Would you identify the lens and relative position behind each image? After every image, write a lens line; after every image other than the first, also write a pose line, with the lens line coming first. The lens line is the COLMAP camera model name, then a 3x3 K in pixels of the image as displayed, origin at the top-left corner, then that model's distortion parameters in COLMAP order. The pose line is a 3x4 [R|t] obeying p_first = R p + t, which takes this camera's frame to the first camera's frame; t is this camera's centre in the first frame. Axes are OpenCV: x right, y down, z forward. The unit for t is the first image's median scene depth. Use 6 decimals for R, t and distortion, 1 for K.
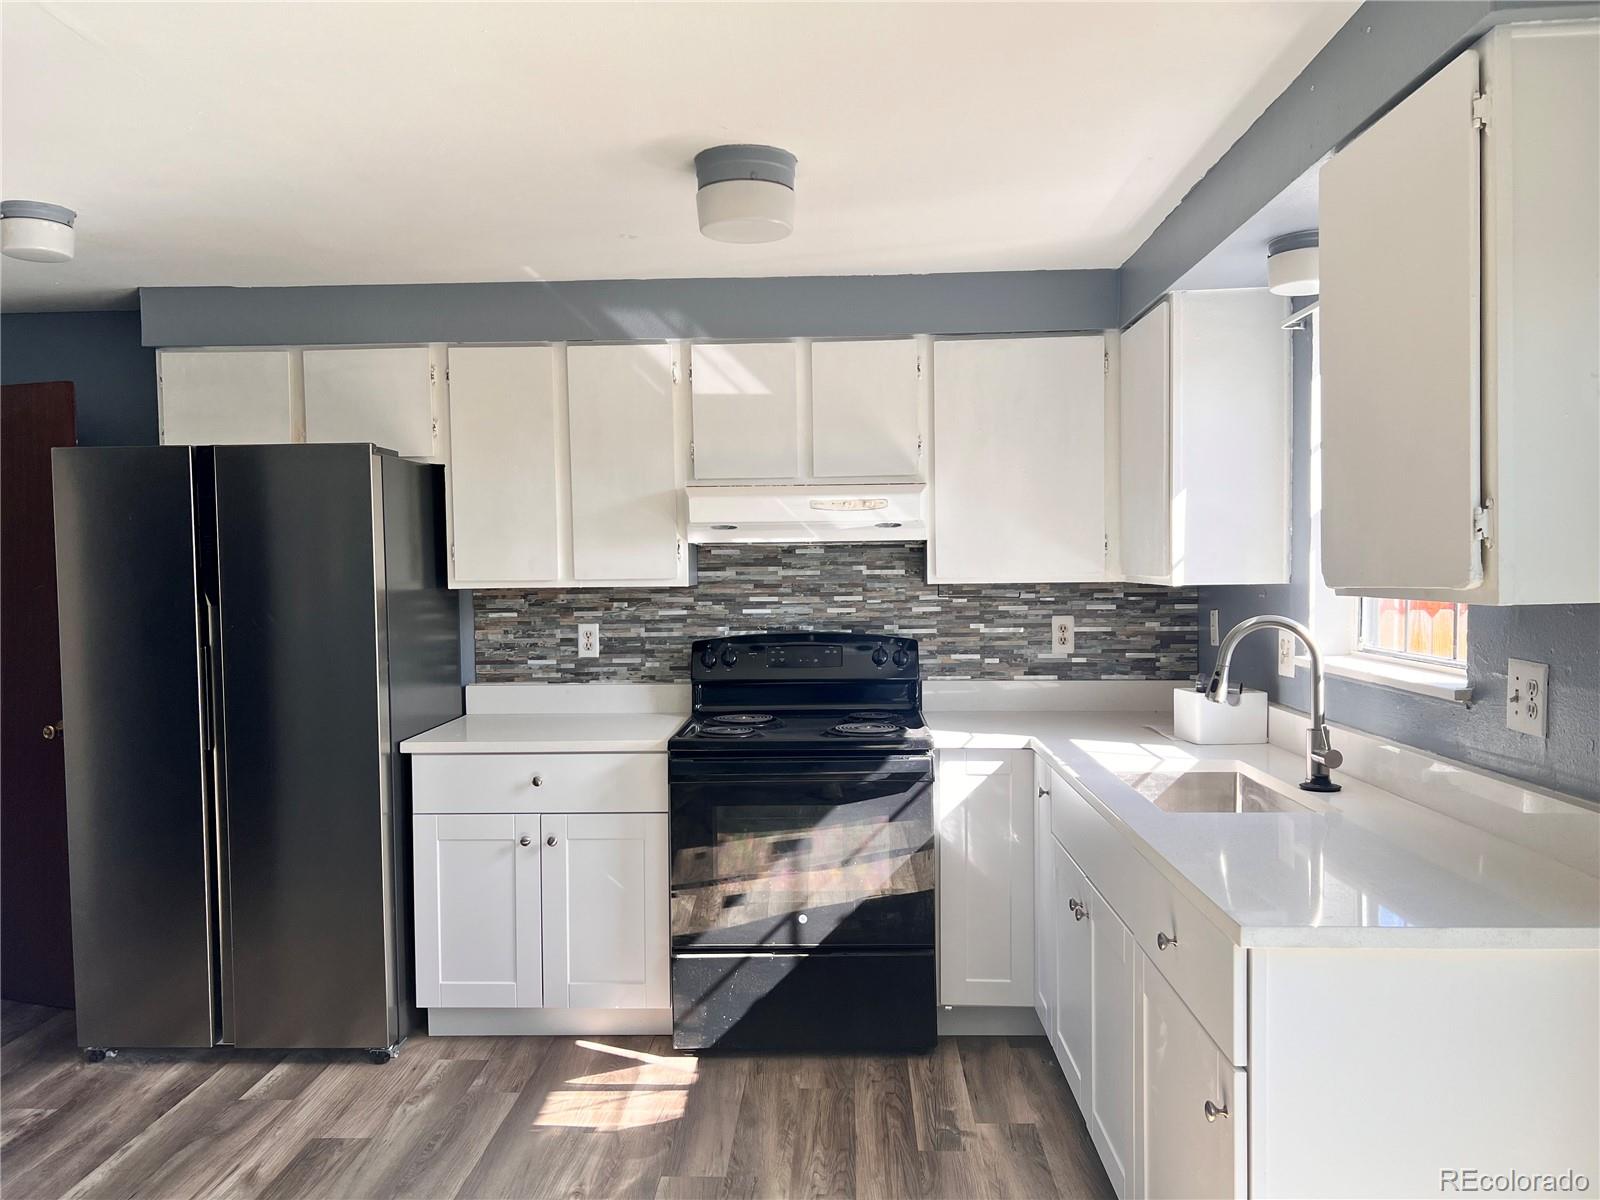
lens RADIAL K [[1216.1, 0, 798.7], [0, 1216.1, 598.6], [0, 0, 1]] dist [0.060621, -0.061018]
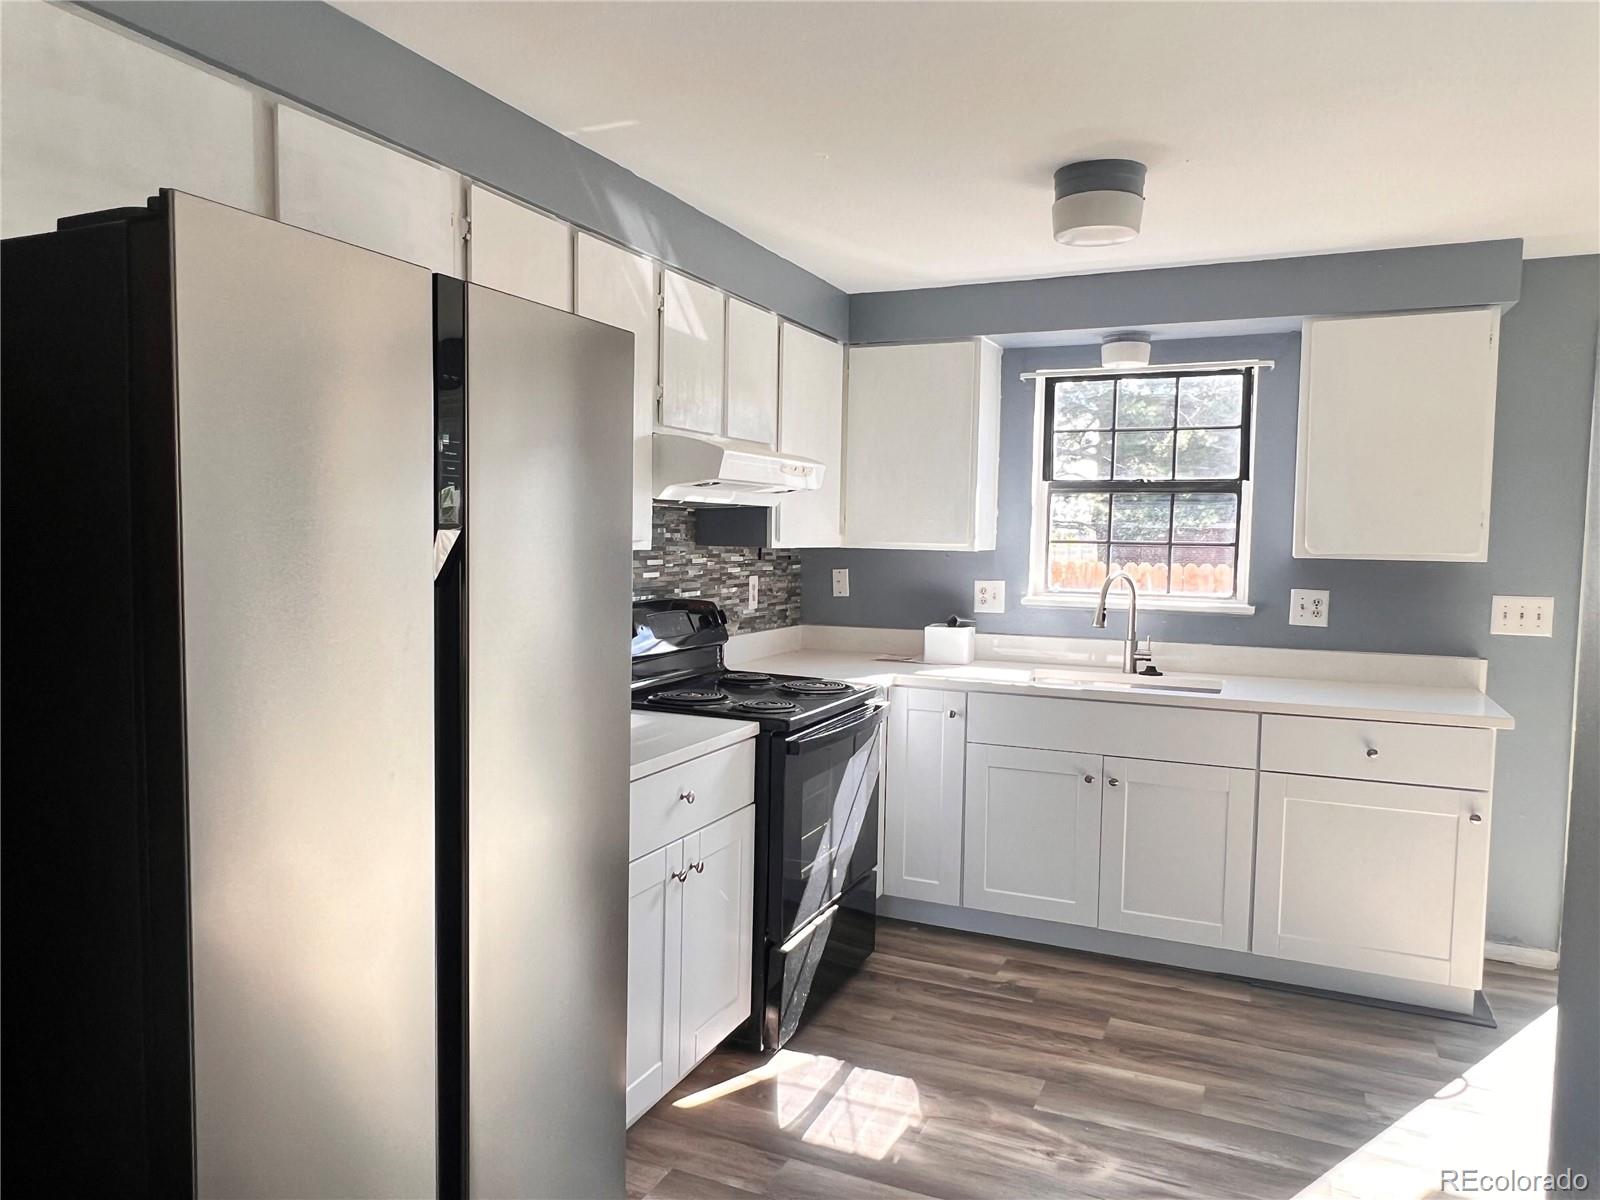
lens RADIAL K [[1081.9, 0, 799.4], [0, 1081.9, 600.8], [0, 0, 1]] dist [-0.004785, 0.003528]
pose [[0.373262, -0.040372, 0.926847, -0.766359], [0.004773, 0.999123, 0.041598, -0.005143], [-0.927714, -0.011103, 0.373128, 0.625756]]
